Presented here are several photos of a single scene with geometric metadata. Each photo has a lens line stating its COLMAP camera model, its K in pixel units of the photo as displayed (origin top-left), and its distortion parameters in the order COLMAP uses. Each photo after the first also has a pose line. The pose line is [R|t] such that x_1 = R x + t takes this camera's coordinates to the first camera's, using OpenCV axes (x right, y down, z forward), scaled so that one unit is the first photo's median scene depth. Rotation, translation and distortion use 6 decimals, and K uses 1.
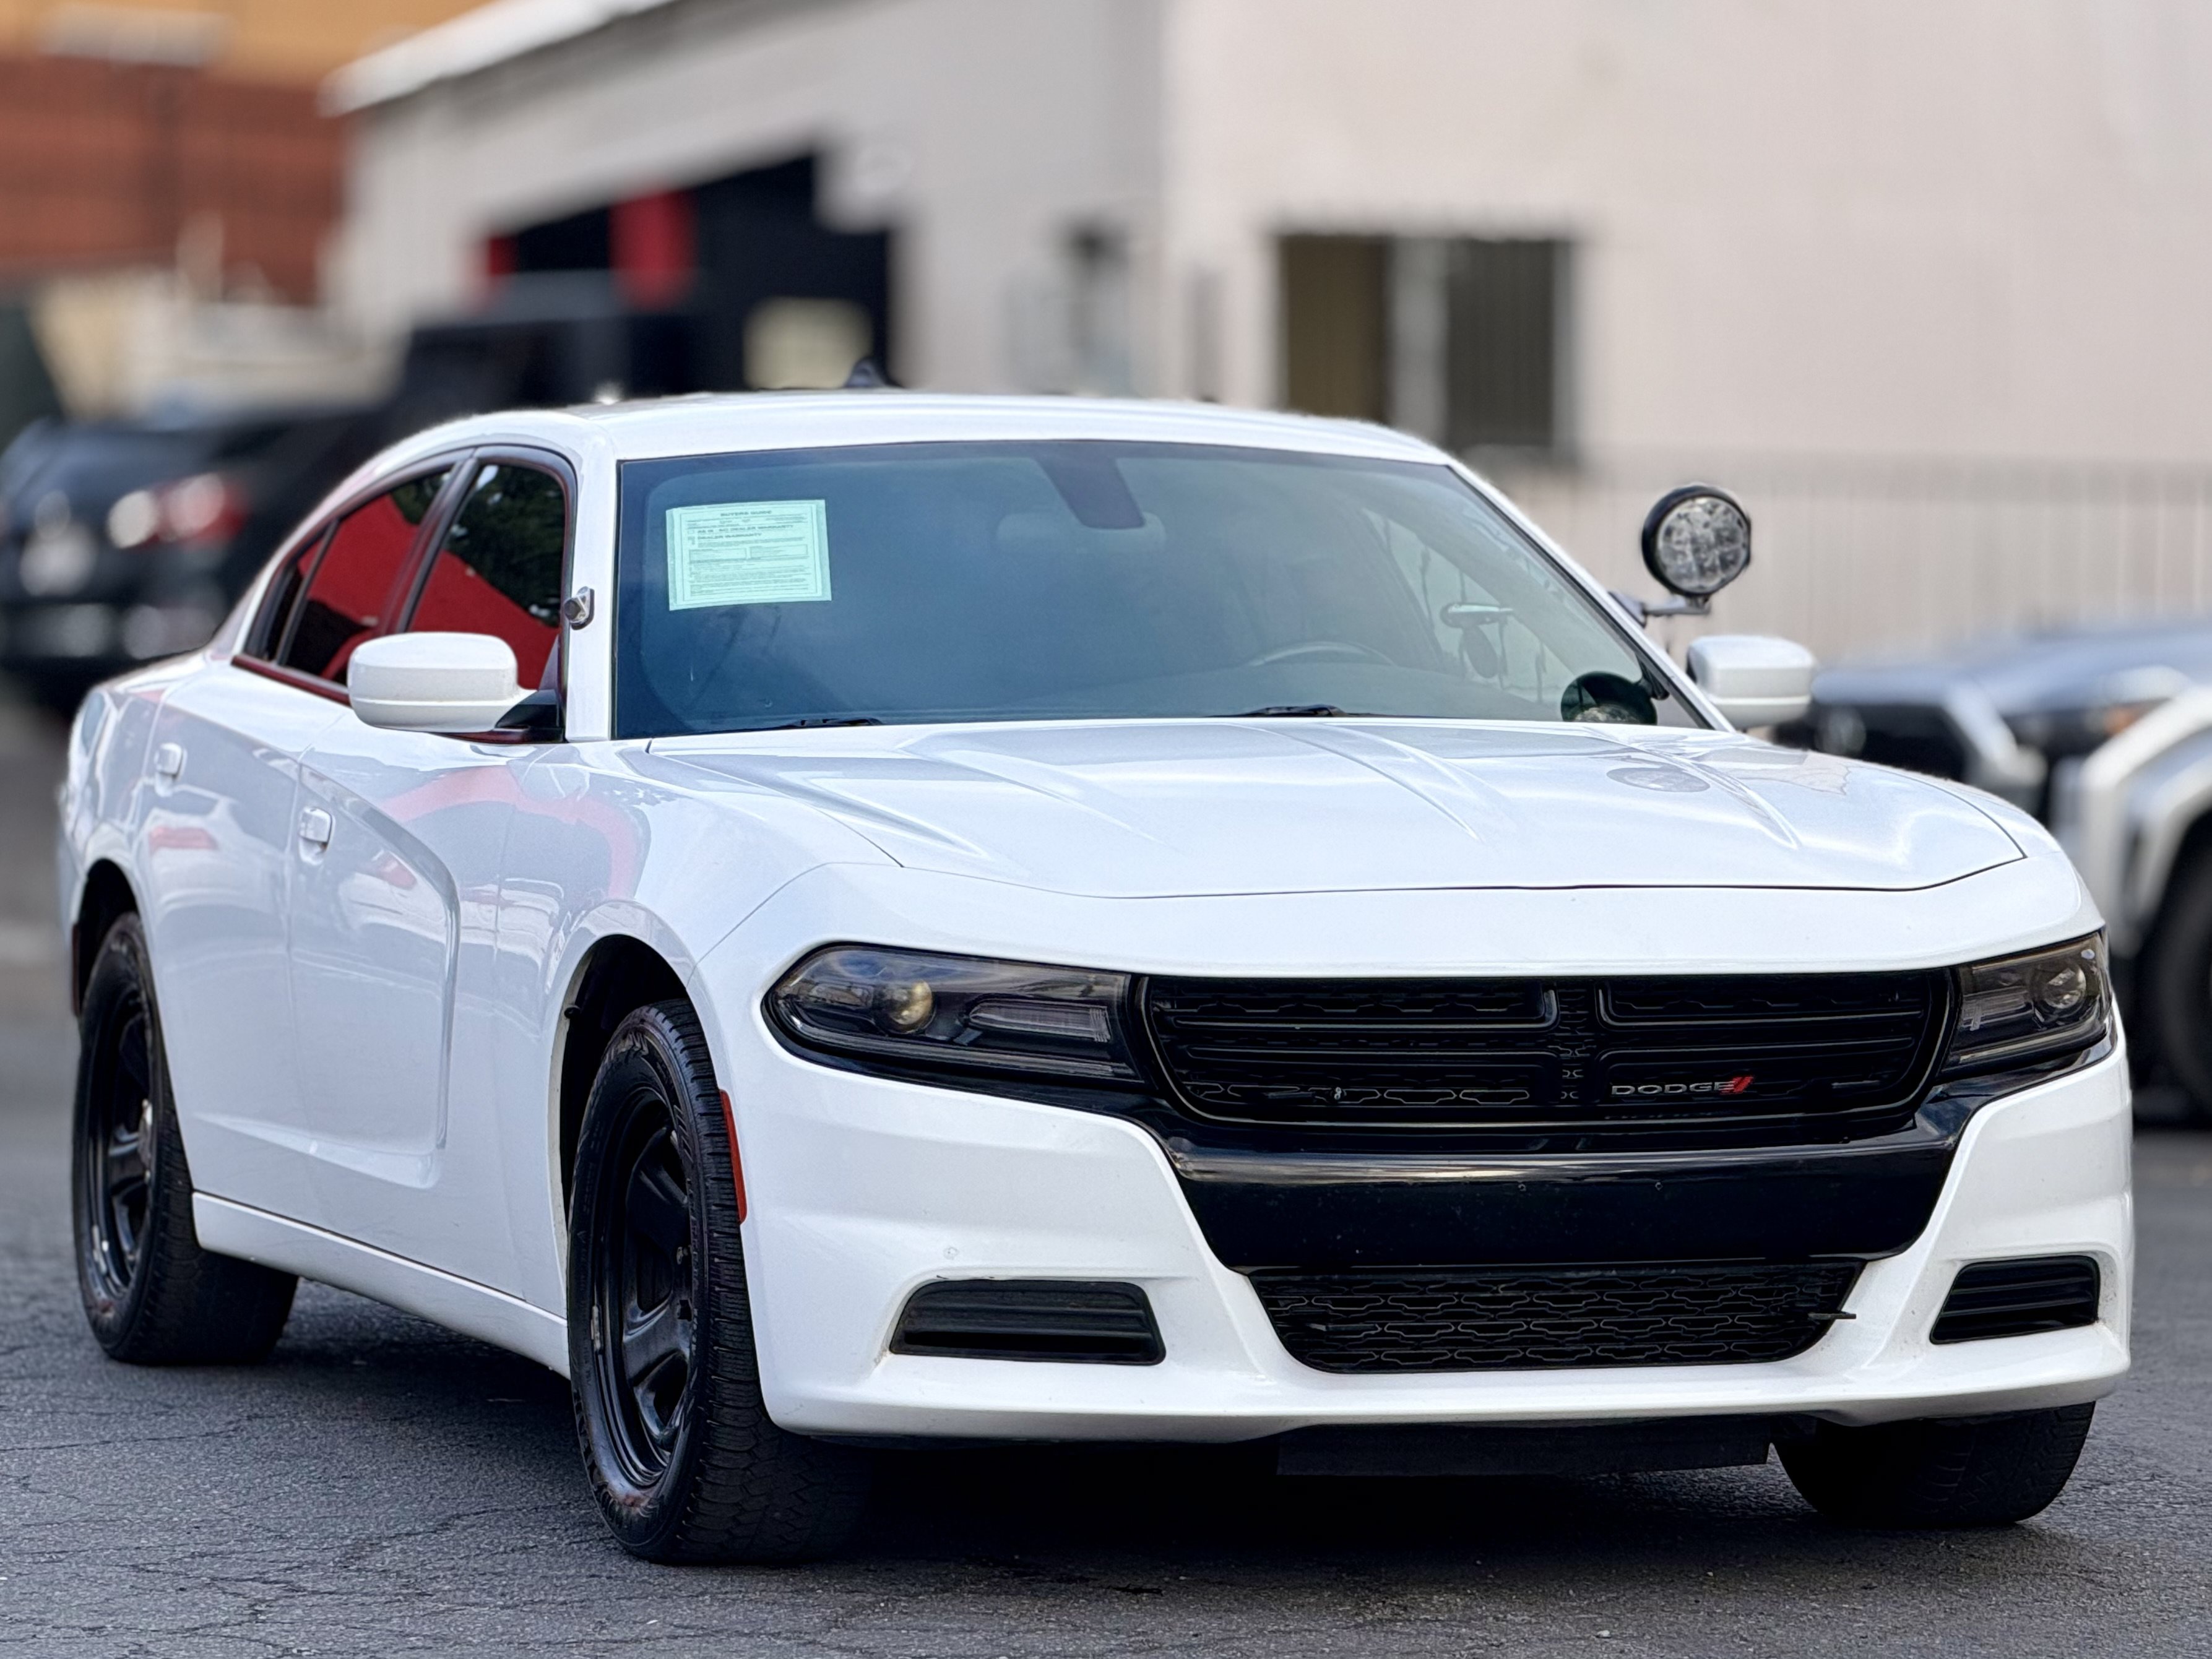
lens RADIAL K [[11196.3, 0, 1106.0], [0, 11196.3, 829.5], [0, 0, 1]] dist [0.230576, 3.884319]
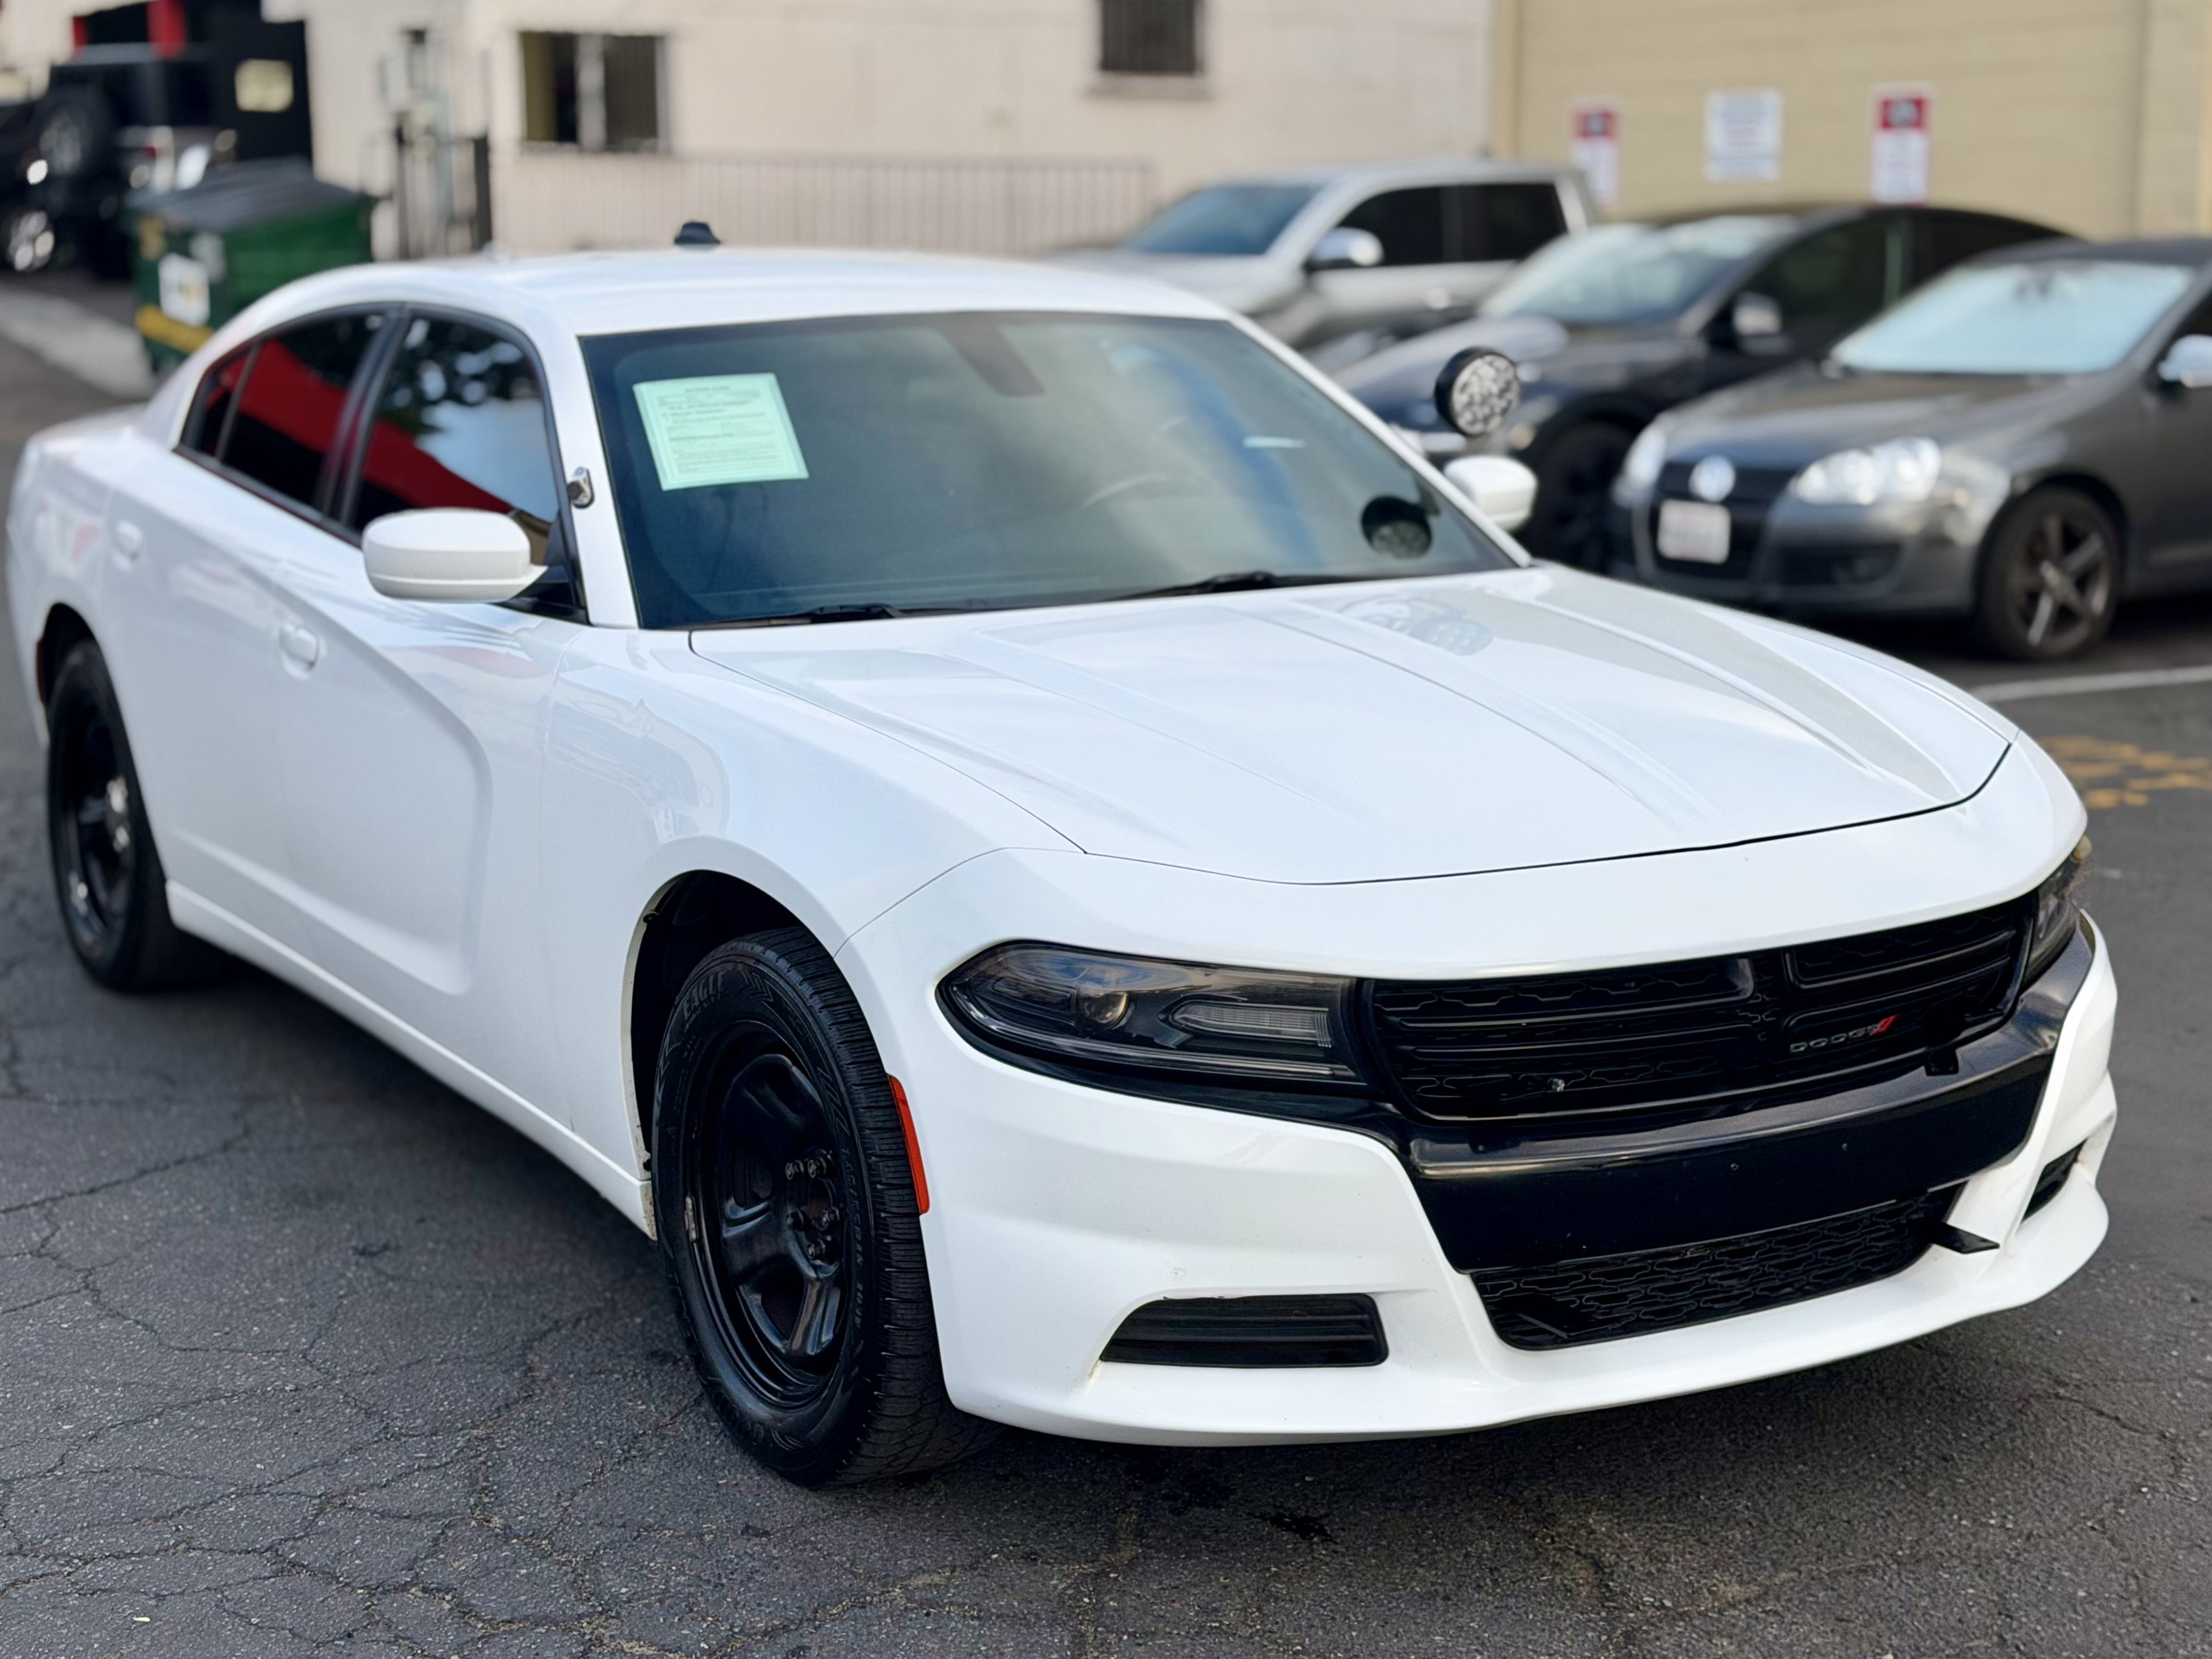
lens RADIAL K [[3628.8, 0, 1106.0], [0, 3628.8, 829.5], [0, 0, 1]] dist [0.119028, 0.166845]
pose [[0.971673, -0.047134, 0.231583, -0.088662], [0.006751, 0.985045, 0.172163, -0.052447], [-0.236235, -0.165723, 0.957460, 0.696603]]
